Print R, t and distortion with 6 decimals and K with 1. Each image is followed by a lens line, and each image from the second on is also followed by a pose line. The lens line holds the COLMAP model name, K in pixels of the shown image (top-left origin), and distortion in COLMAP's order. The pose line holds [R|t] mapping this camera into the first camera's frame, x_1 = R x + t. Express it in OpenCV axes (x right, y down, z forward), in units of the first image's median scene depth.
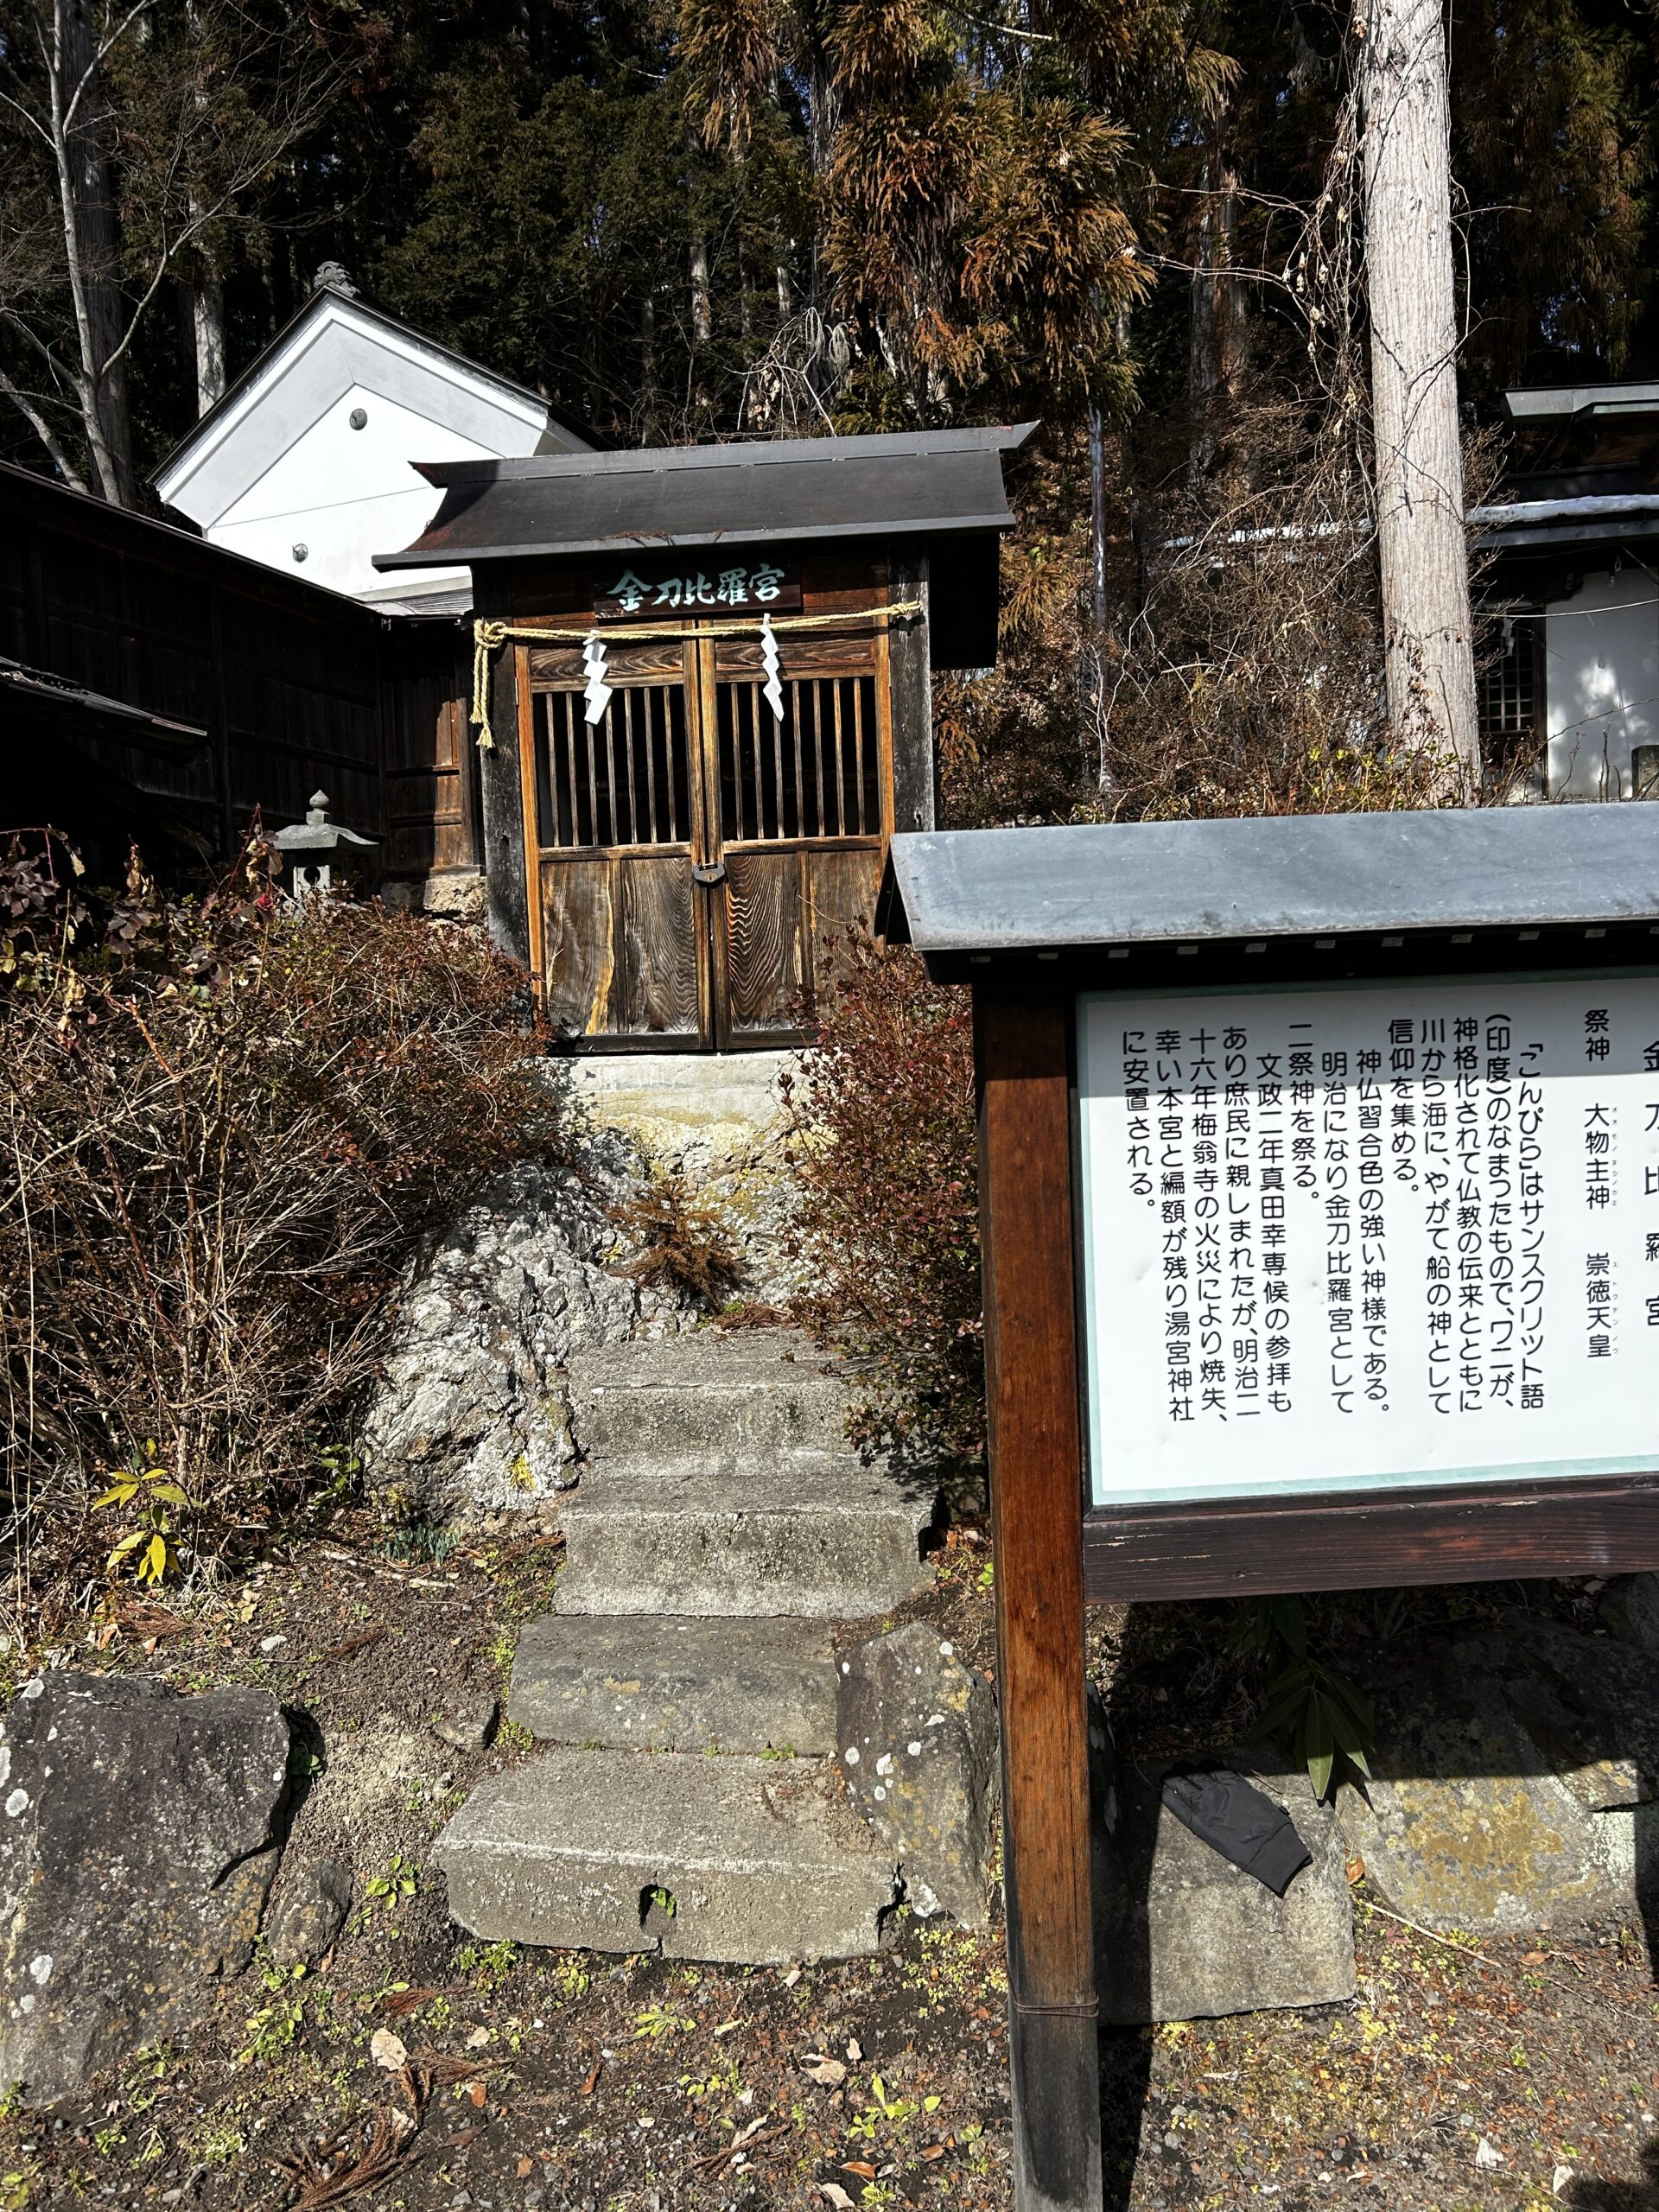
lens RADIAL K [[1650.3, 0, 829.8], [0, 1650.3, 1104.1], [0, 0, 1]] dist [0.004780, 0.001405]
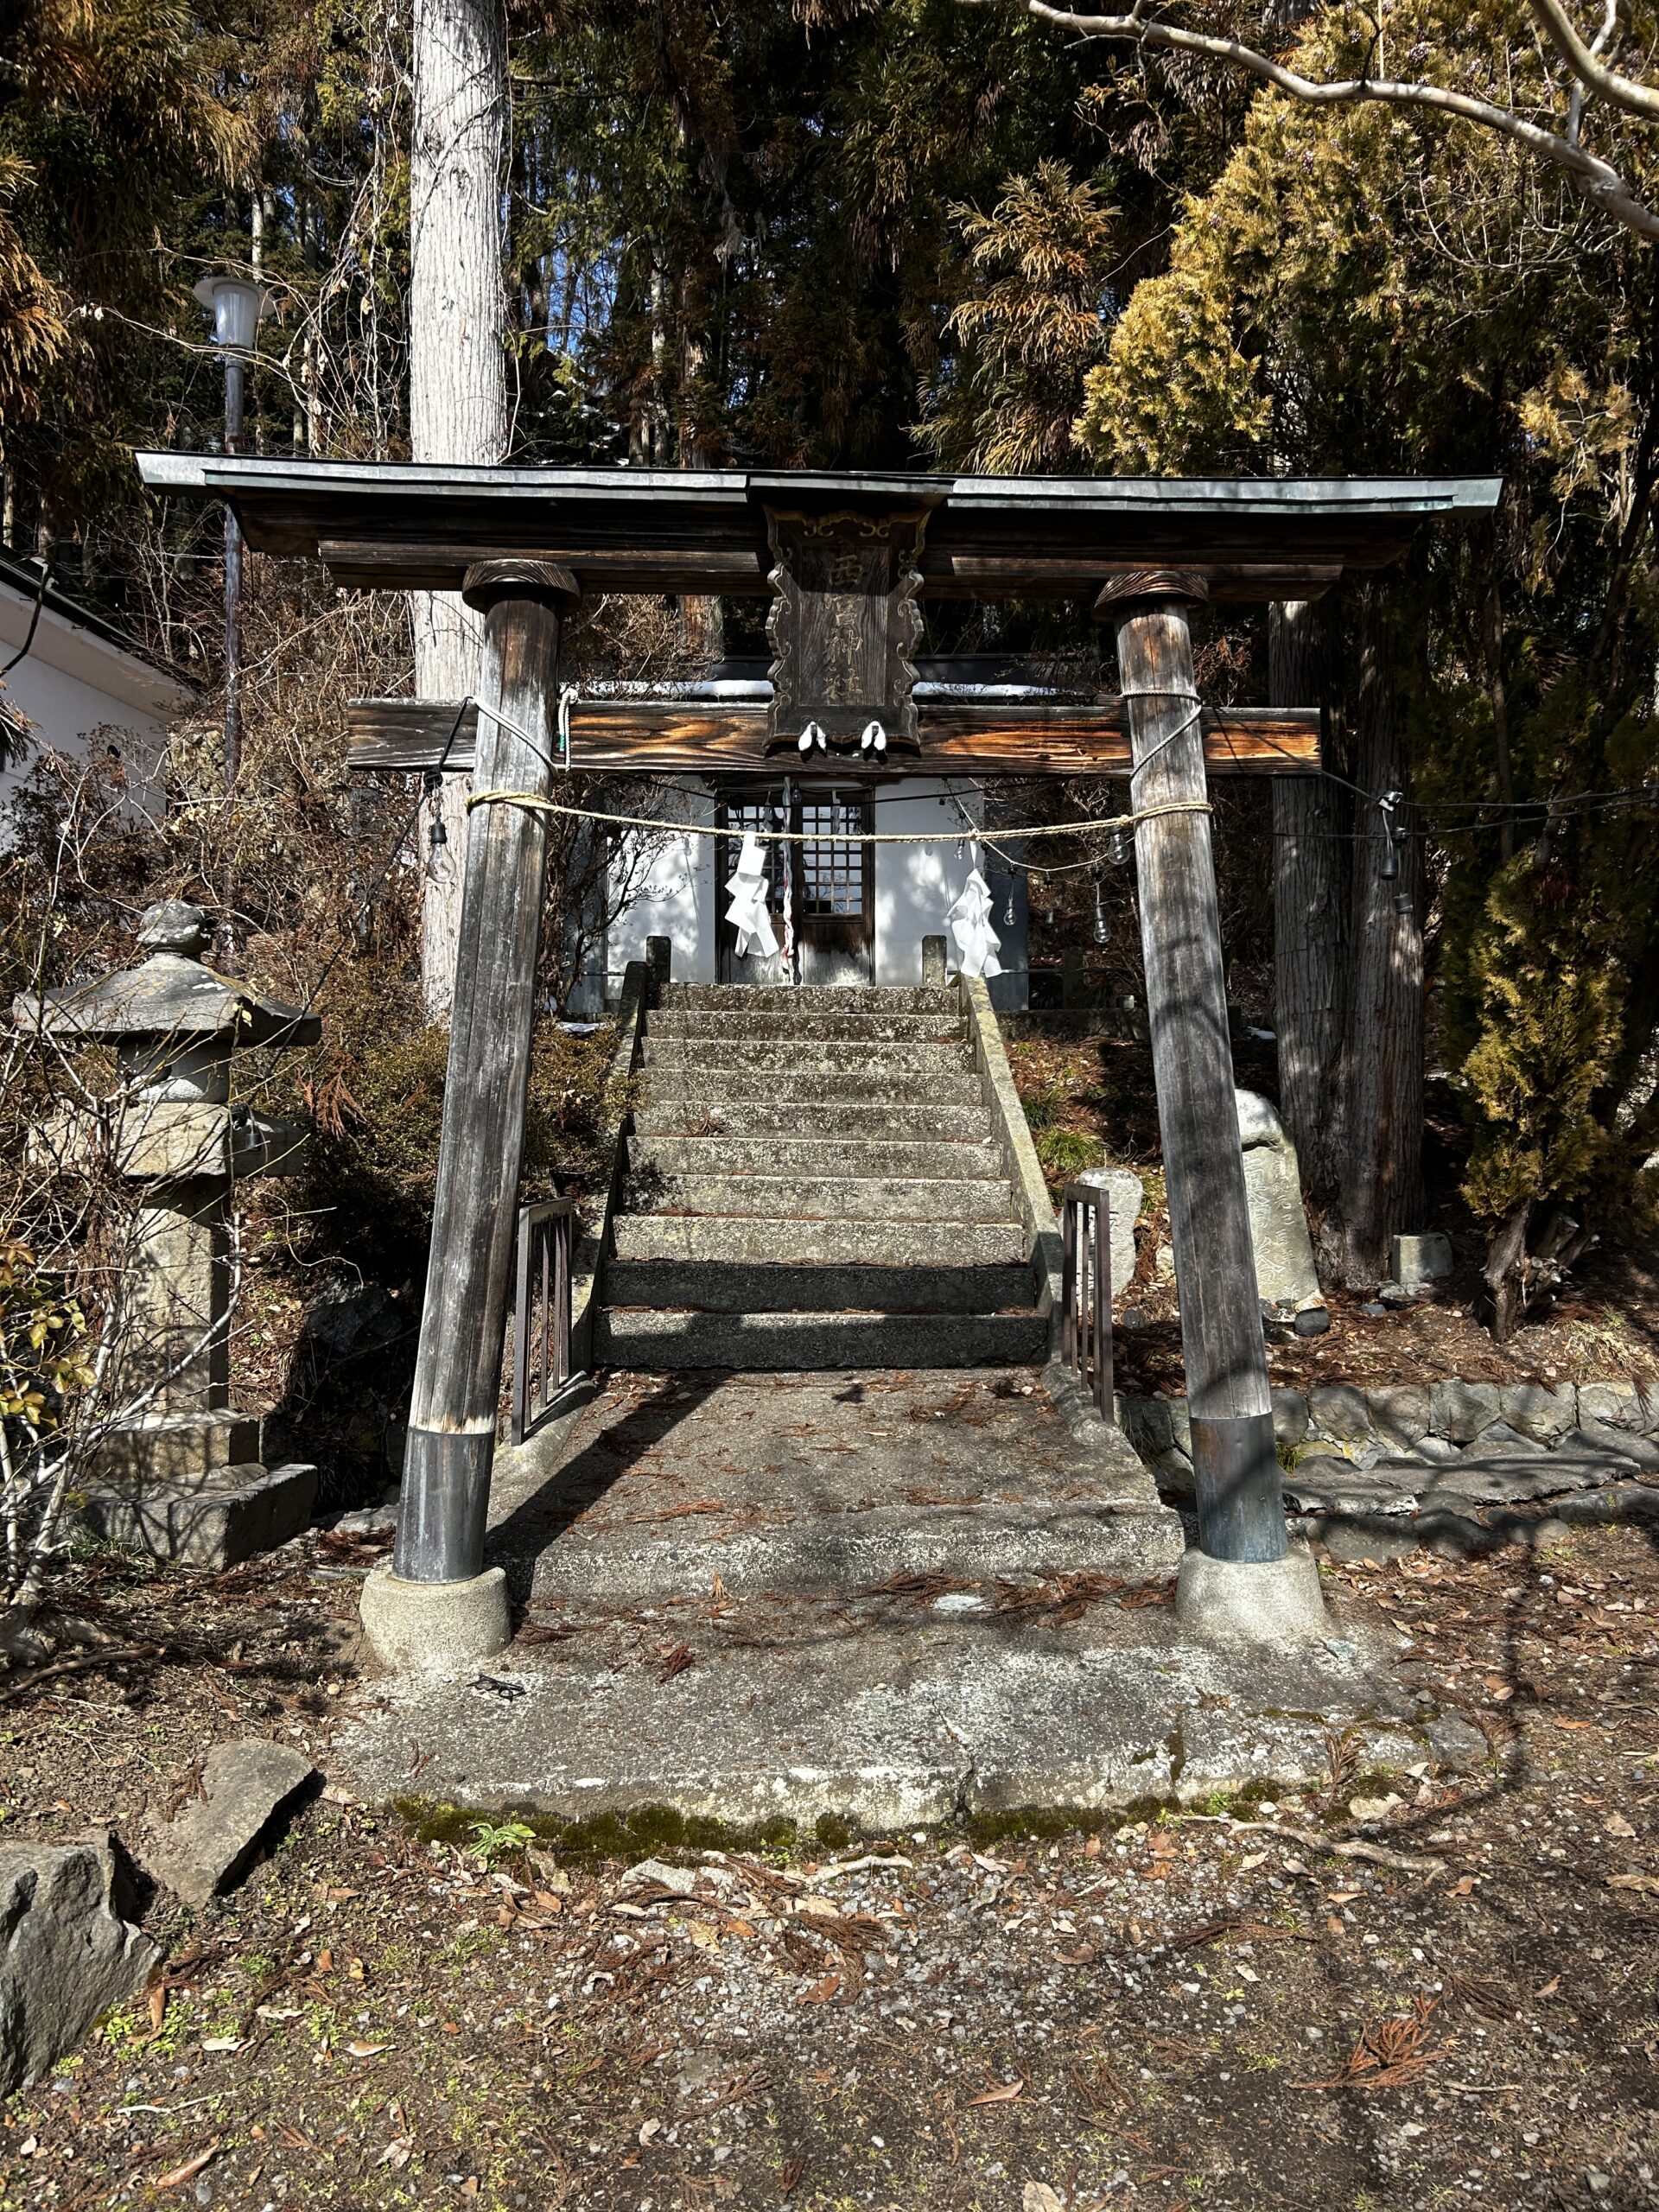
lens RADIAL K [[1650.3, 0, 829.0], [0, 1650.3, 1106.6], [0, 0, 1]] dist [0.004780, 0.001405]
pose [[0.985258, 0.042456, 0.165723, 0.424842], [-0.026114, 0.994688, -0.099567, -0.036944], [-0.169070, 0.093771, 0.981133, 0.143304]]
